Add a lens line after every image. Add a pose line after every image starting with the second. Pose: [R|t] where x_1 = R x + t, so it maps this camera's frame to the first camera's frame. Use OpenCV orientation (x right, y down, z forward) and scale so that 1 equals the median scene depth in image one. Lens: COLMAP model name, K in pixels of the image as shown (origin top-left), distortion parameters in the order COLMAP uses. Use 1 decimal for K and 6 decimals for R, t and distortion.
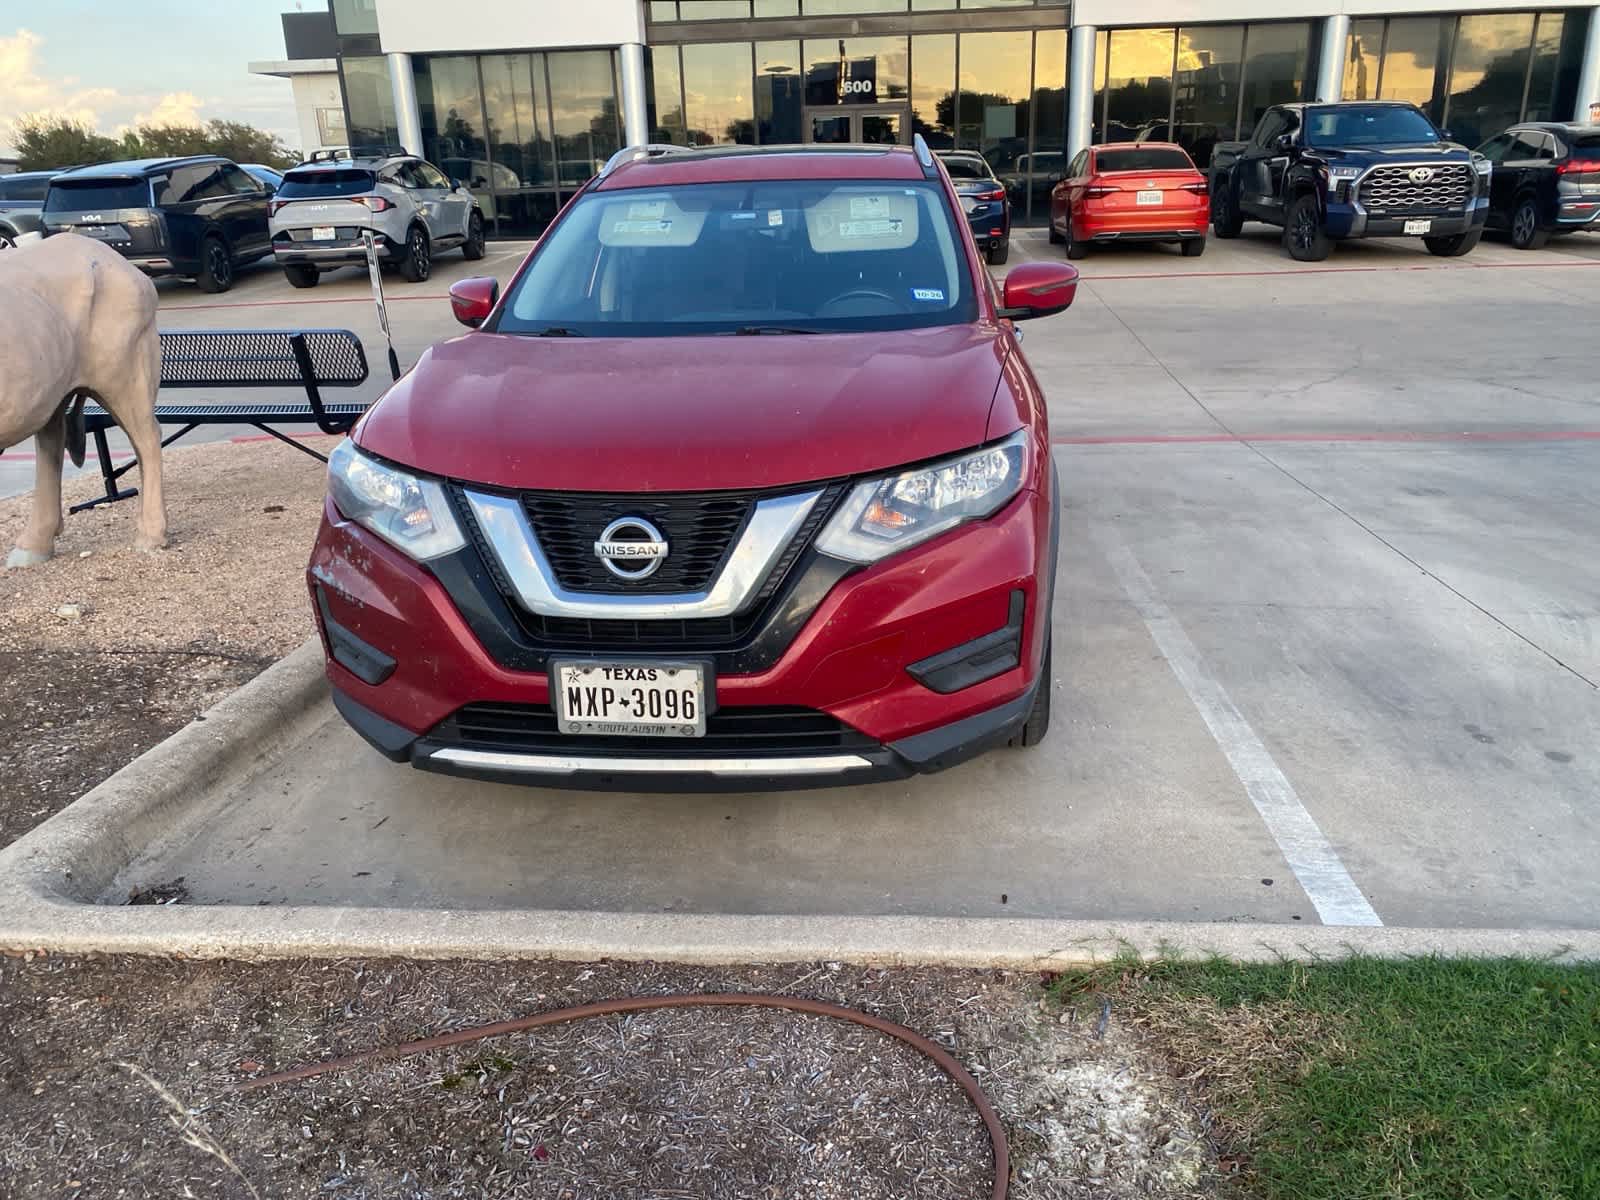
lens RADIAL K [[1208.9, 0, 807.6], [0, 1208.9, 598.5], [0, 0, 1]] dist [0.024809, -0.024166]
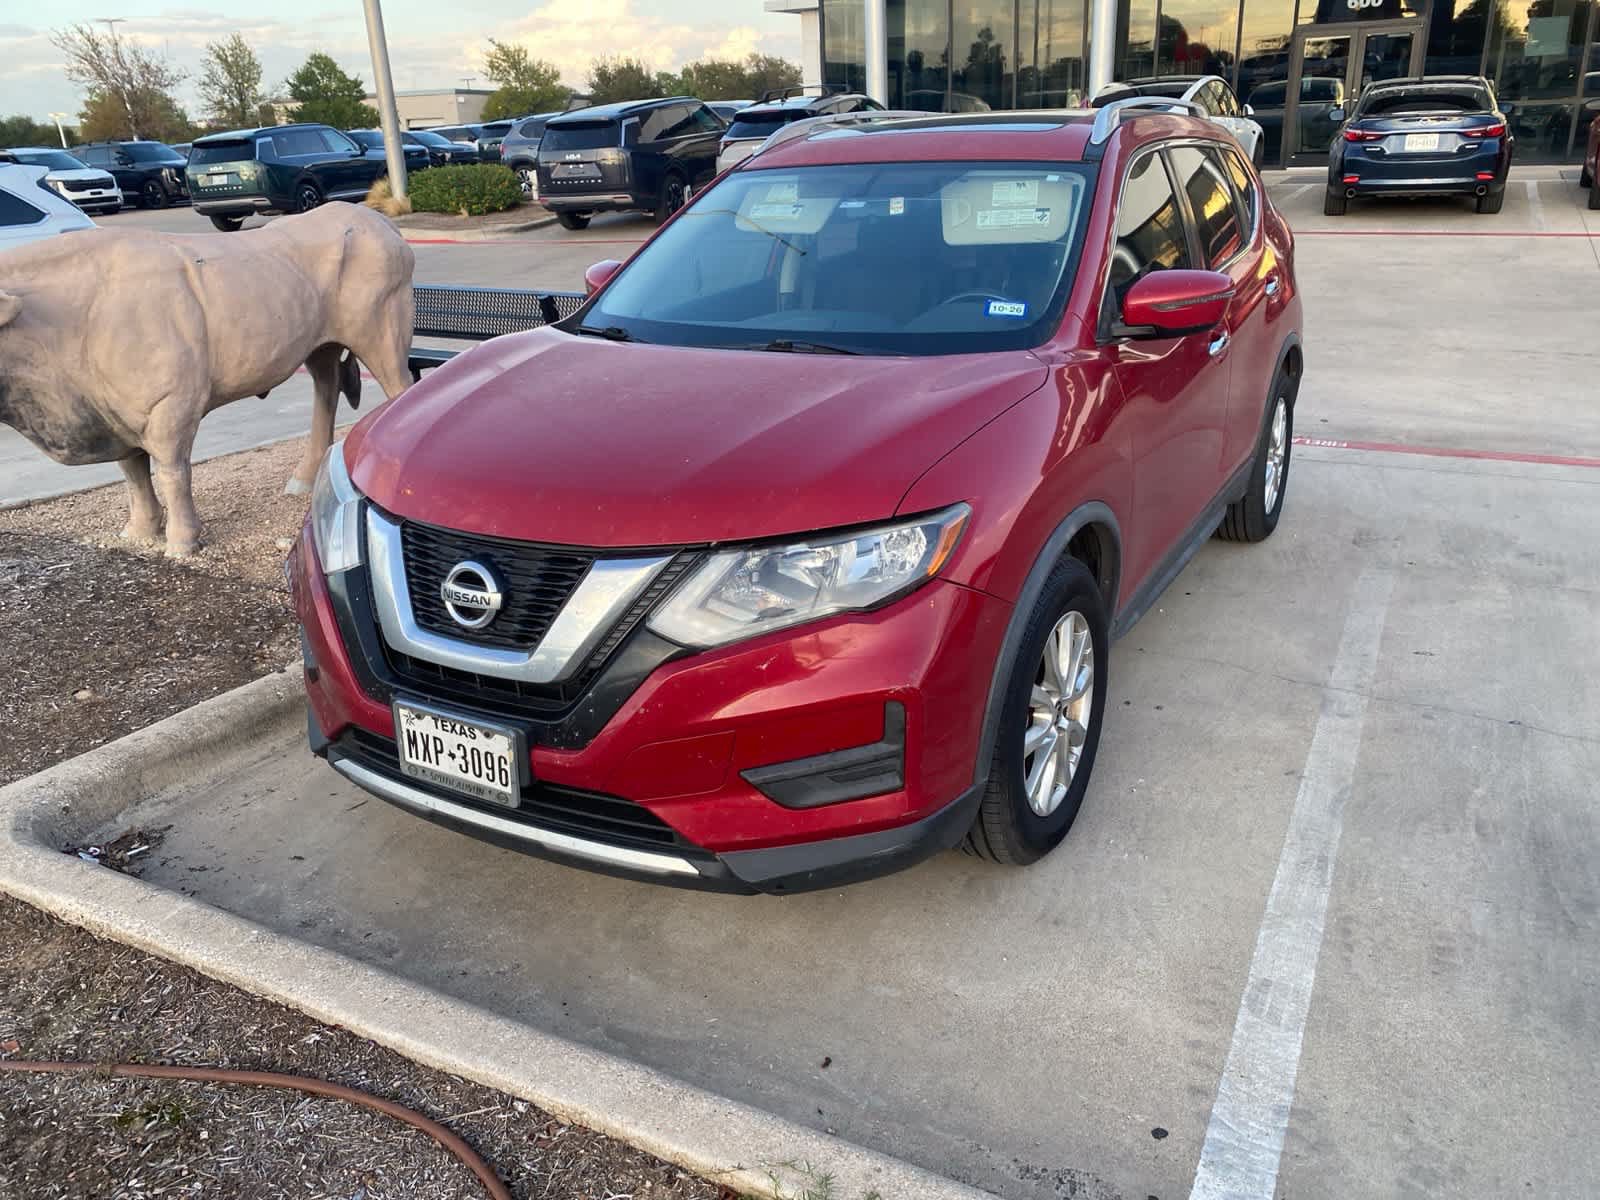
lens RADIAL K [[1208.9, 0, 798.3], [0, 1208.9, 594.6], [0, 0, 1]] dist [0.024809, -0.024166]
pose [[0.918977, 0.136941, -0.369767, 0.382972], [-0.117640, 0.990268, 0.074372, -0.125116], [0.376353, -0.024847, 0.926143, 0.201895]]
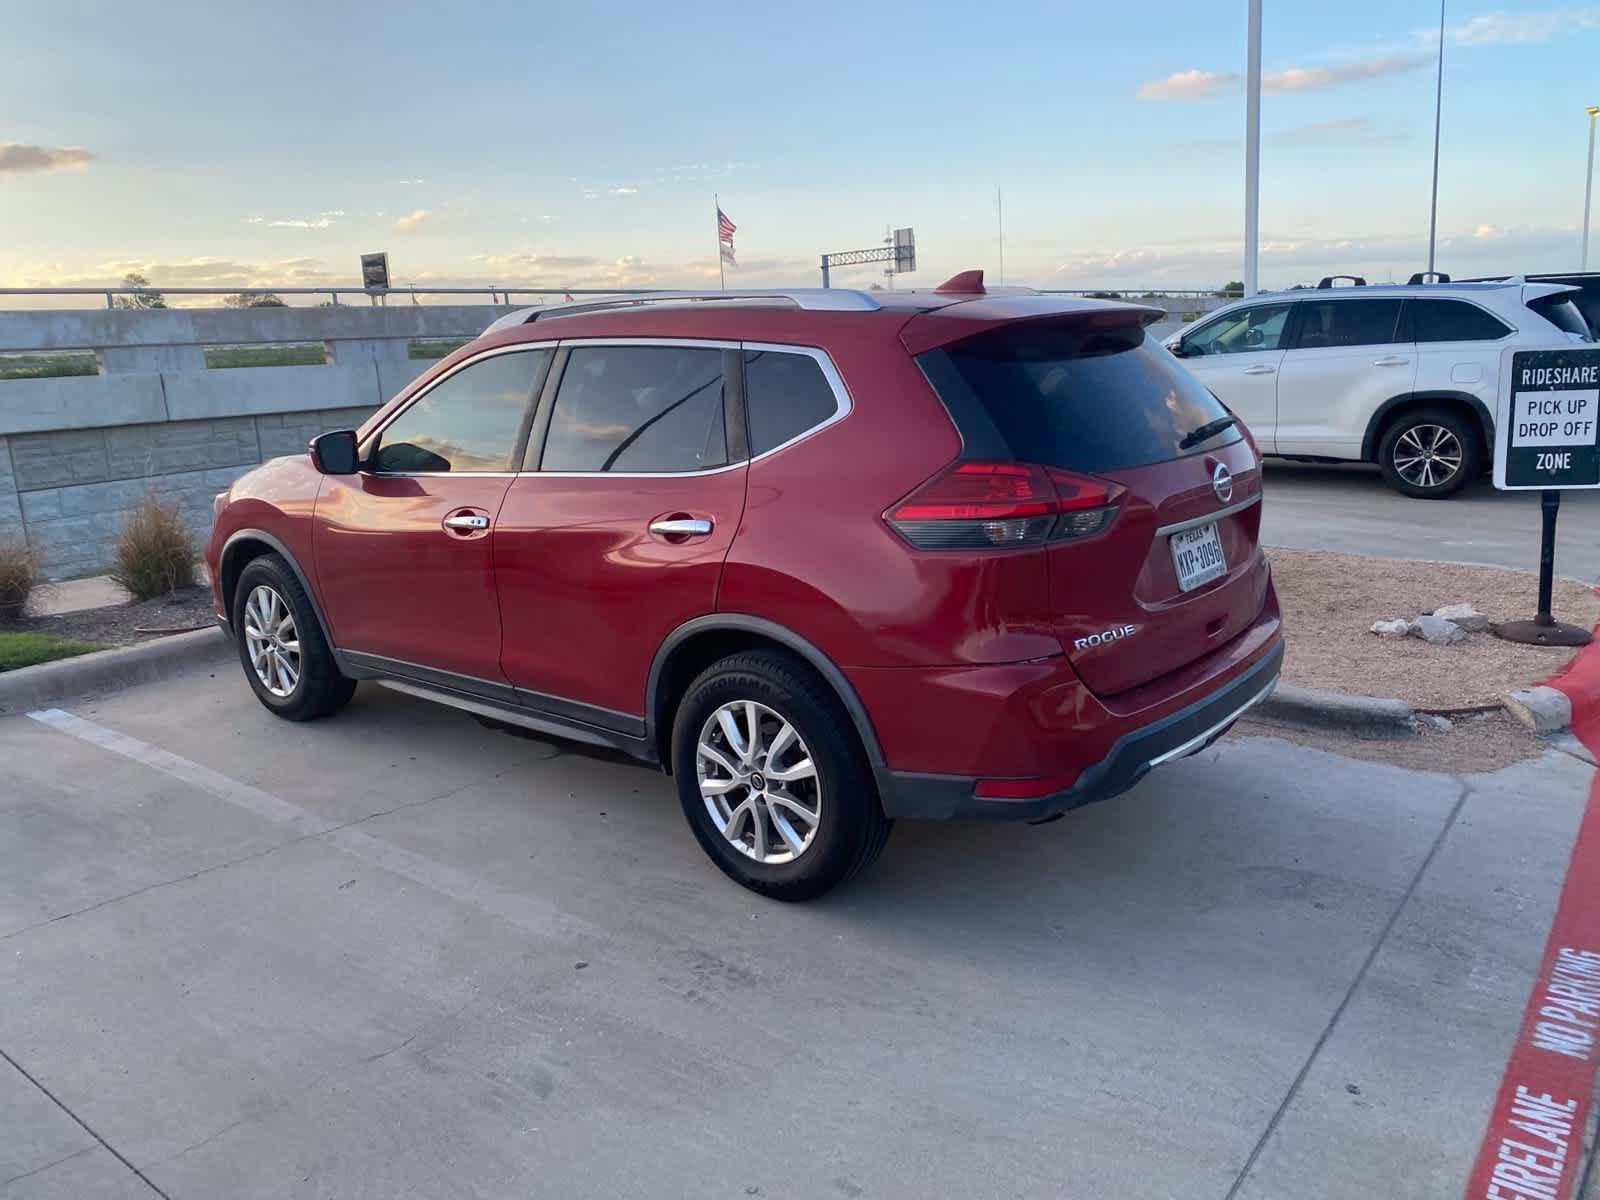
lens RADIAL K [[1208.9, 0, 802.4], [0, 1208.9, 601.2], [0, 0, 1]] dist [0.024809, -0.024166]
pose [[-0.541834, 0.239287, -0.805703, 1.249676], [-0.207053, 0.891071, 0.403884, -0.937700], [0.814583, 0.385661, -0.433267, 2.604337]]
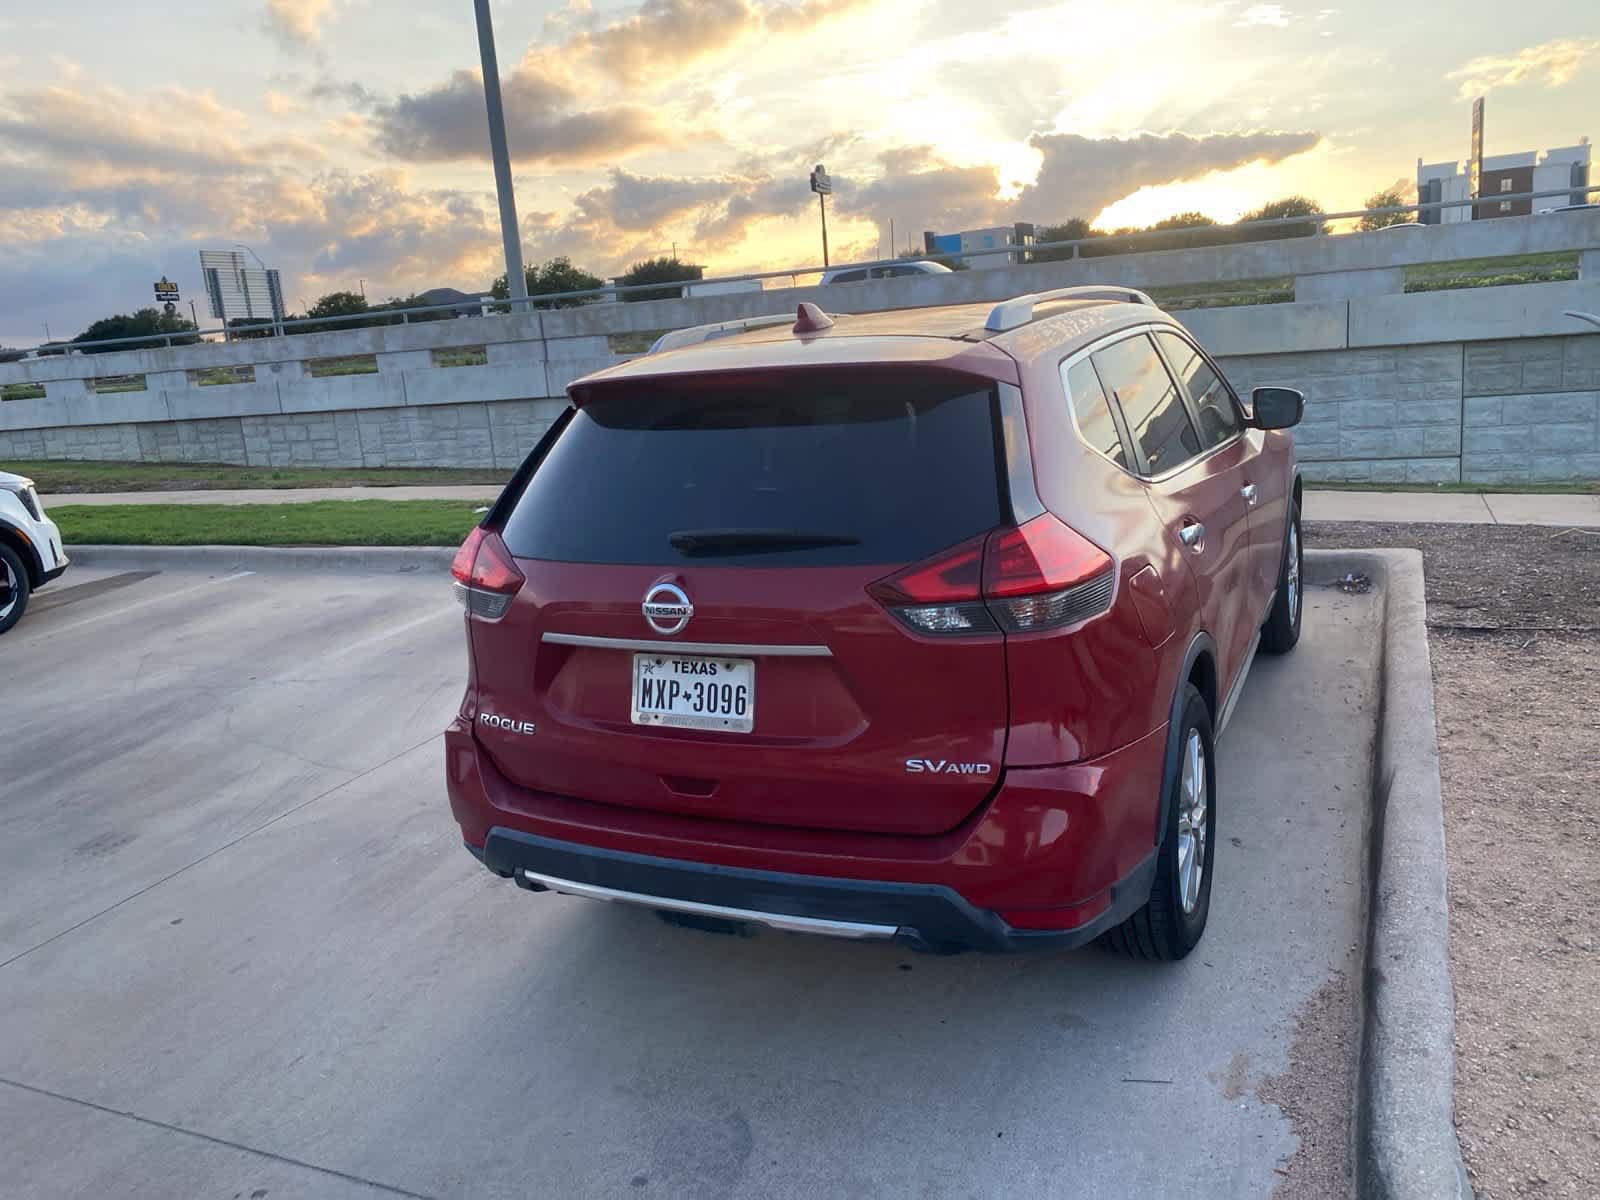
lens RADIAL K [[1208.9, 0, 807.0], [0, 1208.9, 599.7], [0, 0, 1]] dist [0.024809, -0.024166]
pose [[-0.937173, 0.034494, 0.347155, -0.355846], [0.212601, 0.845441, 0.489929, -1.074841], [-0.276599, 0.532954, -0.799658, 3.072600]]
